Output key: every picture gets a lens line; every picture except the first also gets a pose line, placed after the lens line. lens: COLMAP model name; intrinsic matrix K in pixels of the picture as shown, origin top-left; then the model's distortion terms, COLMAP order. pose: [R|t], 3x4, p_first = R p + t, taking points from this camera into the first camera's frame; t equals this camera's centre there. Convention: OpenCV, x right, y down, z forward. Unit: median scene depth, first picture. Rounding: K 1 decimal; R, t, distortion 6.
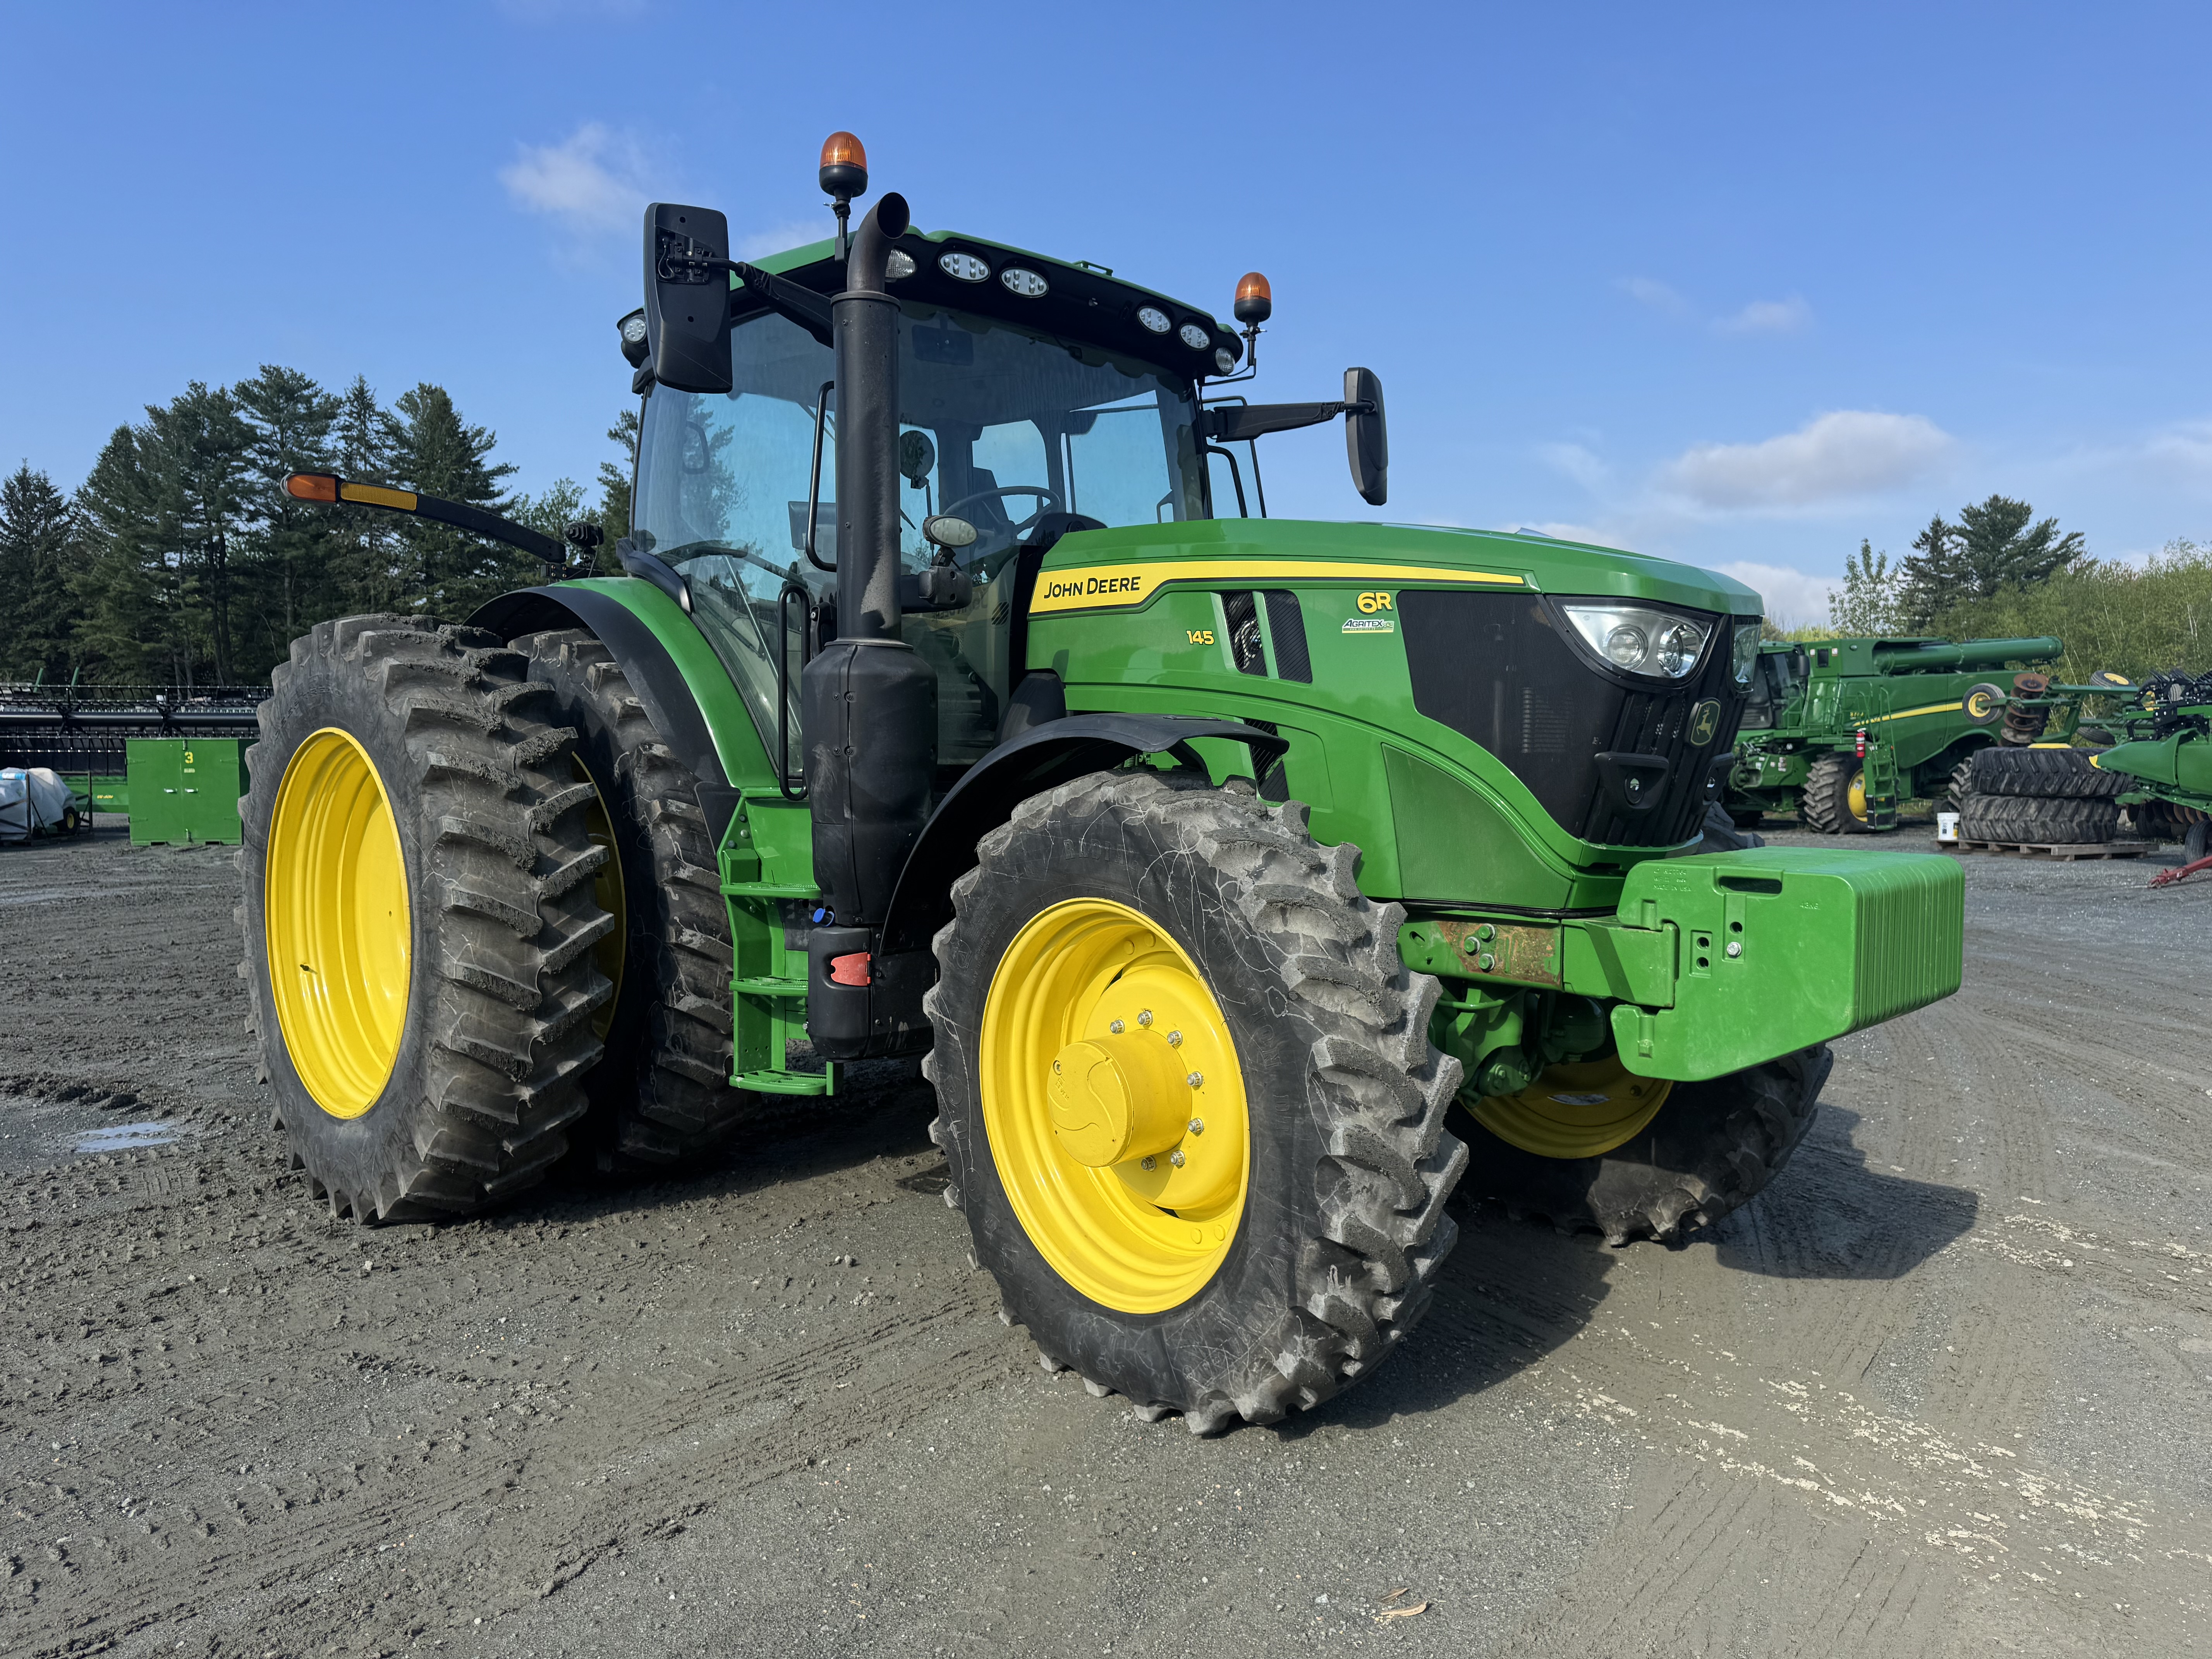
lens RADIAL K [[1544.3, 0, 1095.7], [0, 1544.3, 818.3], [0, 0, 1]] dist [0.087913, -0.111572]
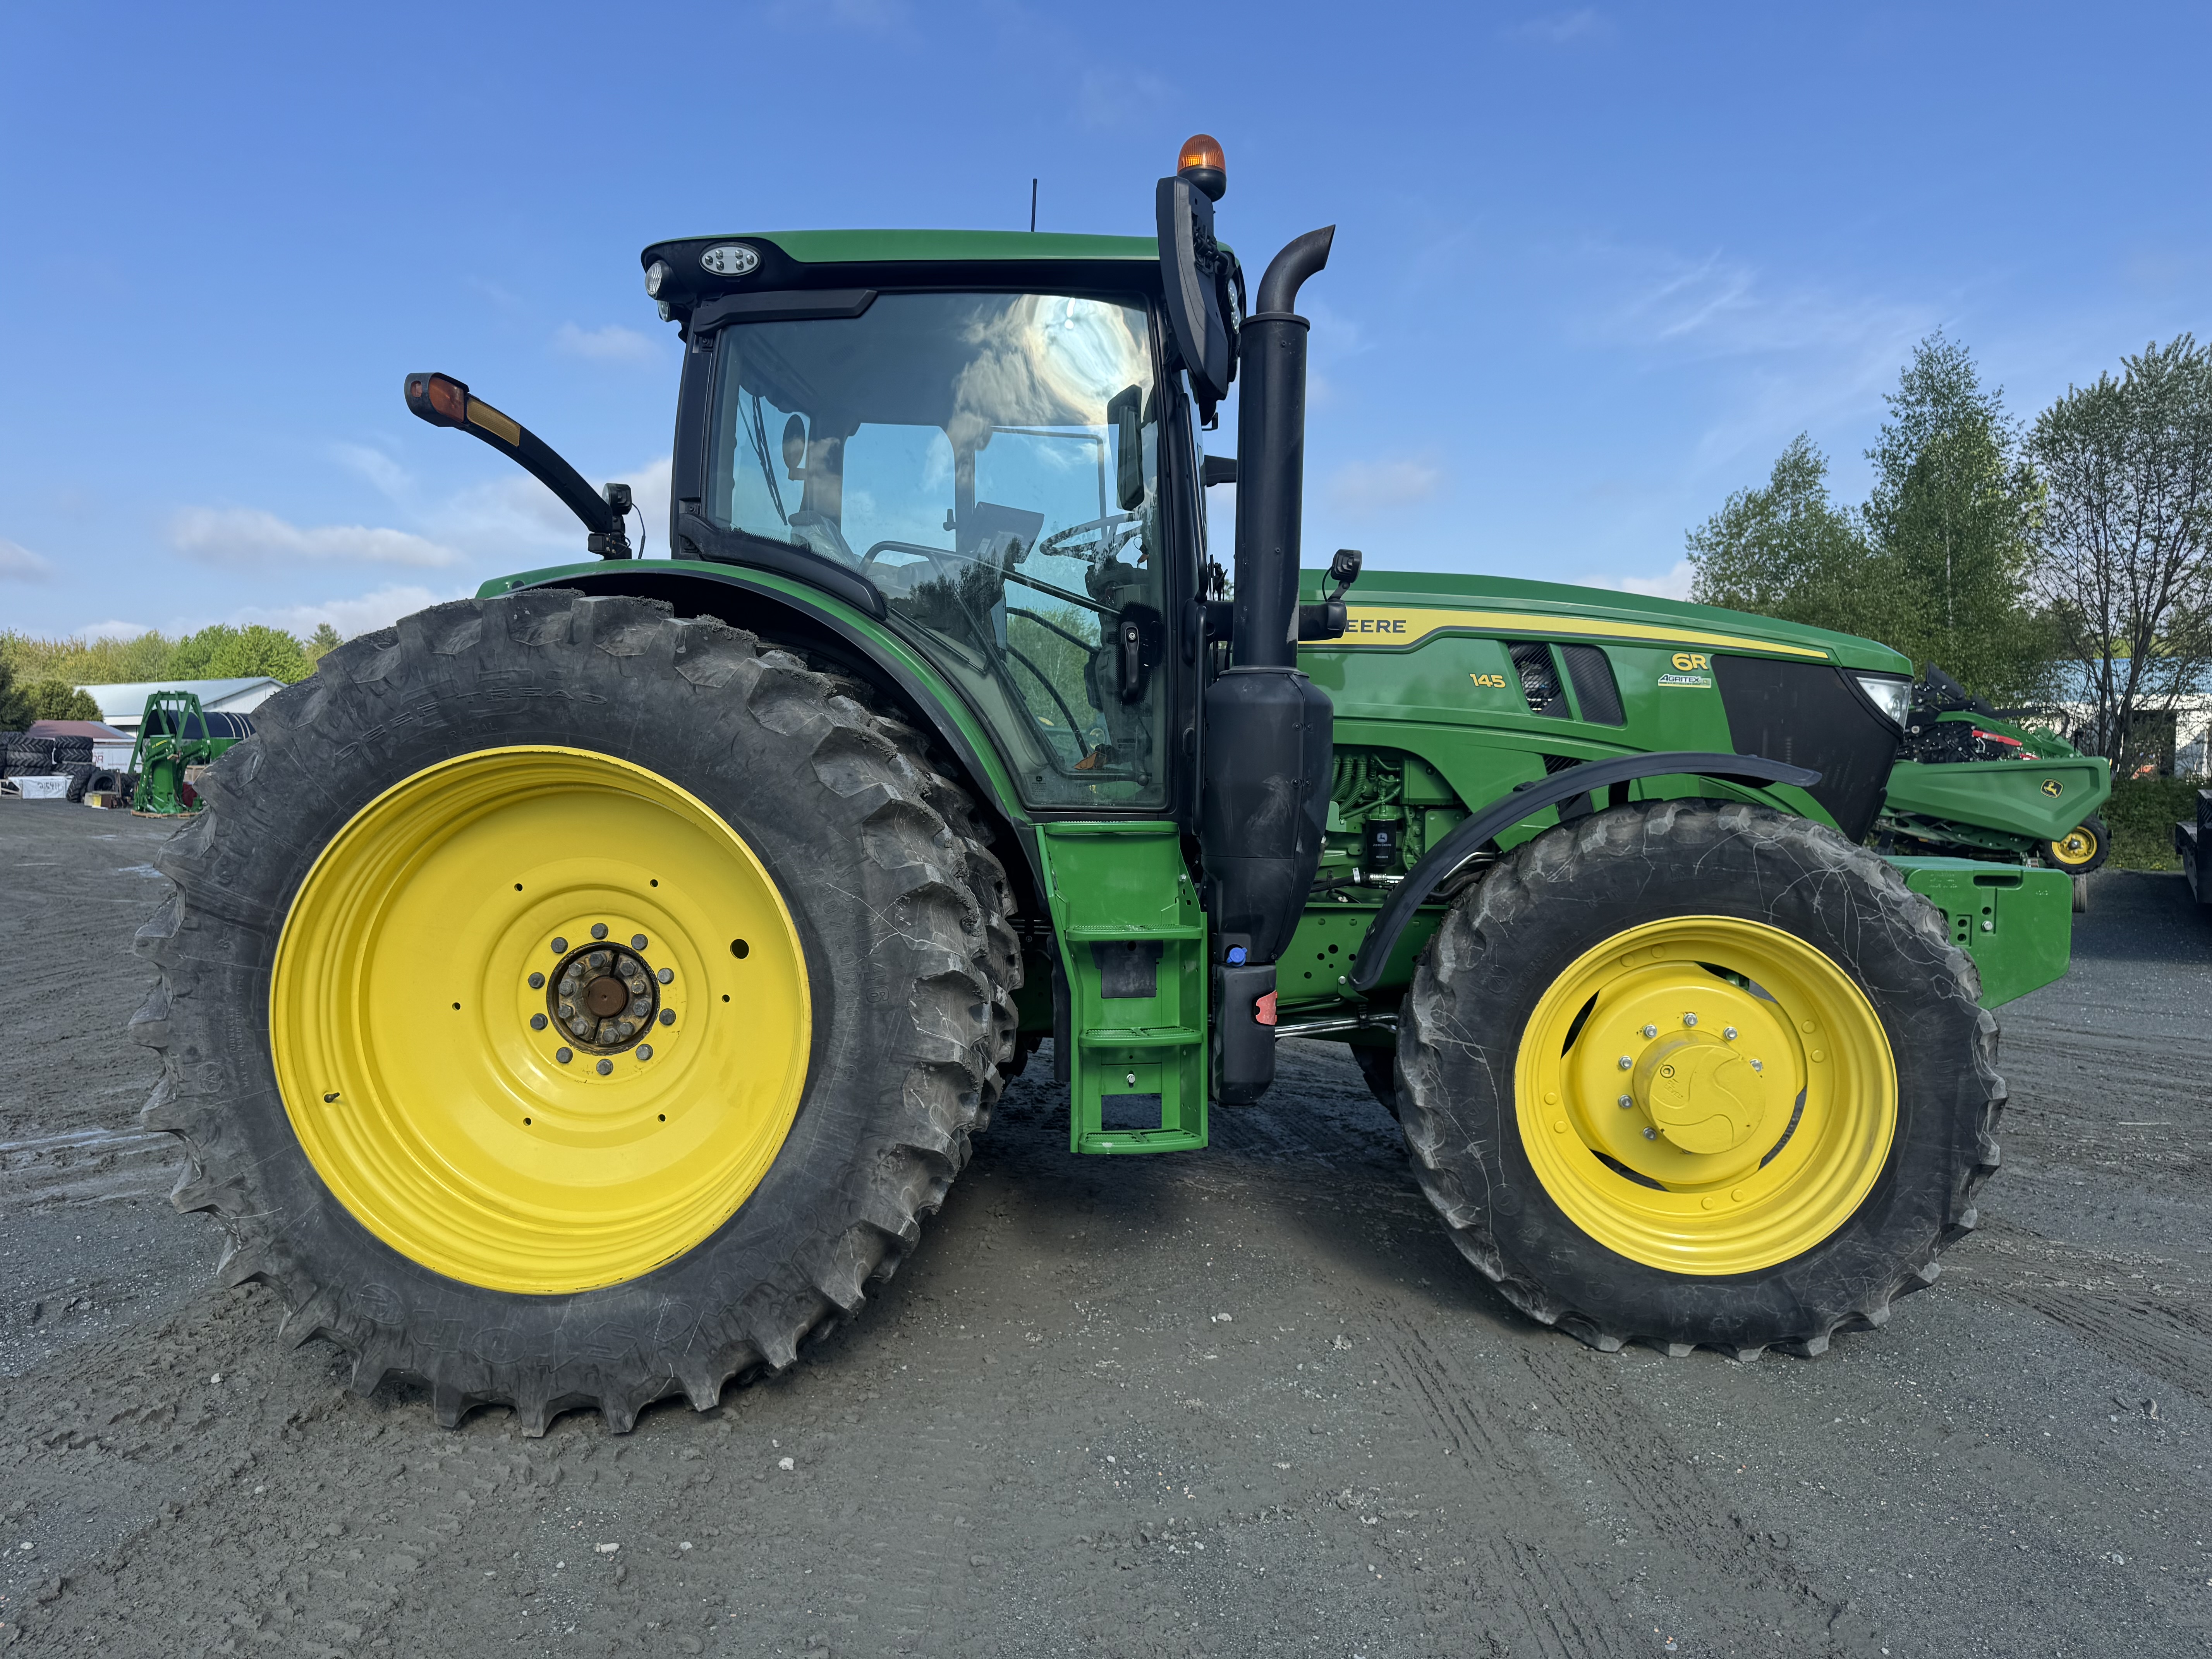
lens RADIAL K [[1526.0, 0, 1106.0], [0, 1526.0, 829.5], [0, 0, 1]] dist [0.088072, -0.172786]
pose [[0.765344, -0.015898, 0.643426, -1.089366], [0.020549, 0.999789, 0.000260, -0.021038], [-0.643294, 0.013023, 0.765509, 0.430872]]
